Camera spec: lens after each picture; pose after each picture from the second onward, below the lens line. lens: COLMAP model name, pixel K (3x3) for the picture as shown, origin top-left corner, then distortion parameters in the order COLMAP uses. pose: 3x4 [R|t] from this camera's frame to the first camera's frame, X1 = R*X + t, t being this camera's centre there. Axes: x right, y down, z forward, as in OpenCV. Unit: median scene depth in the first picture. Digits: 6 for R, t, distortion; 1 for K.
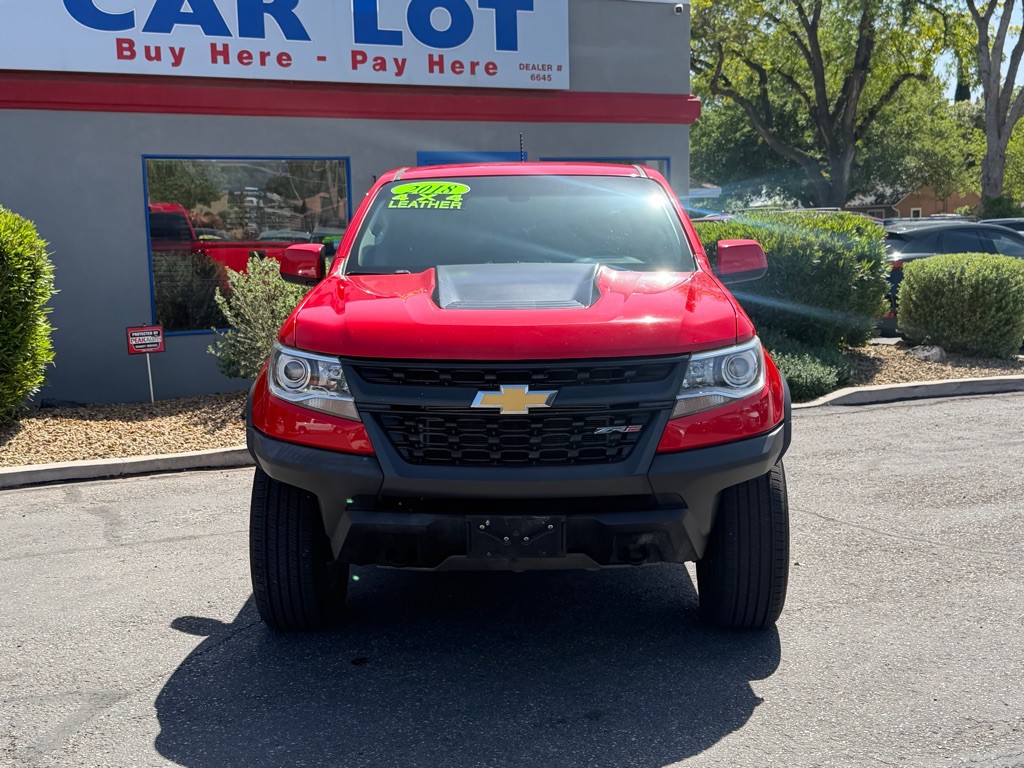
lens RADIAL K [[1360.8, 0, 512.0], [0, 1360.8, 384.0], [0, 0, 1]] dist [0.128197, -0.006610]
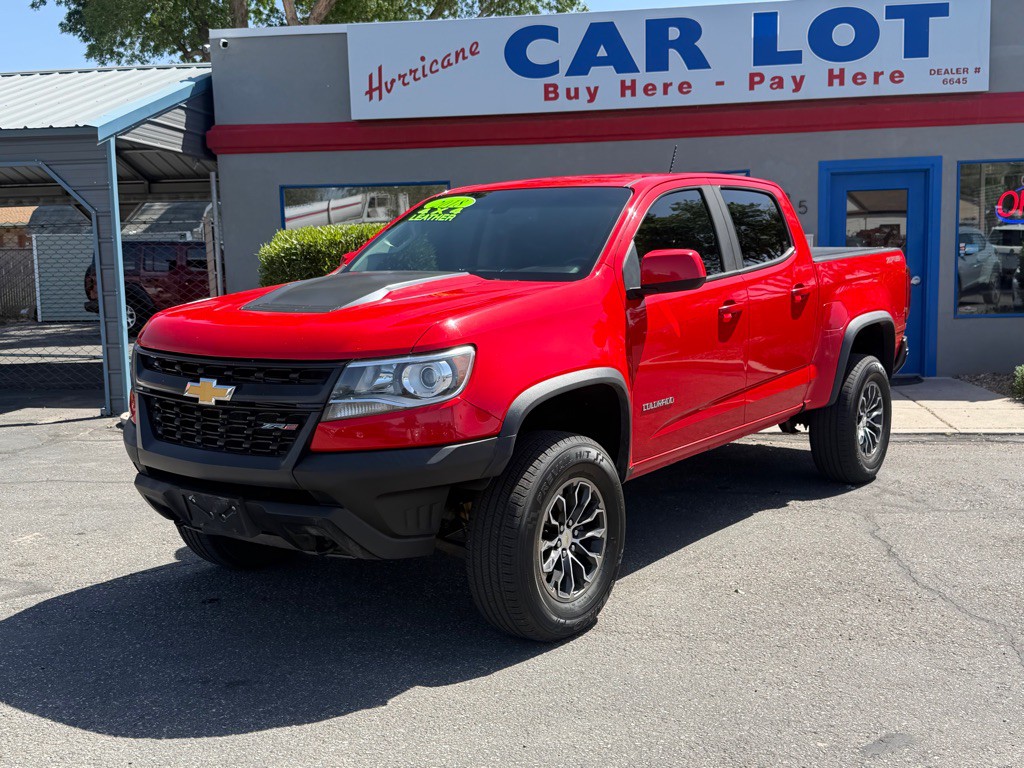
lens RADIAL K [[1123.7, 0, 512.0], [0, 1123.7, 384.0], [0, 0, 1]] dist [0.218615, -0.485446]
pose [[0.813565, 0.073530, -0.576806, 0.289980], [-0.062349, 0.997285, 0.039190, -0.018387], [0.578121, 0.004080, 0.815941, 0.144875]]
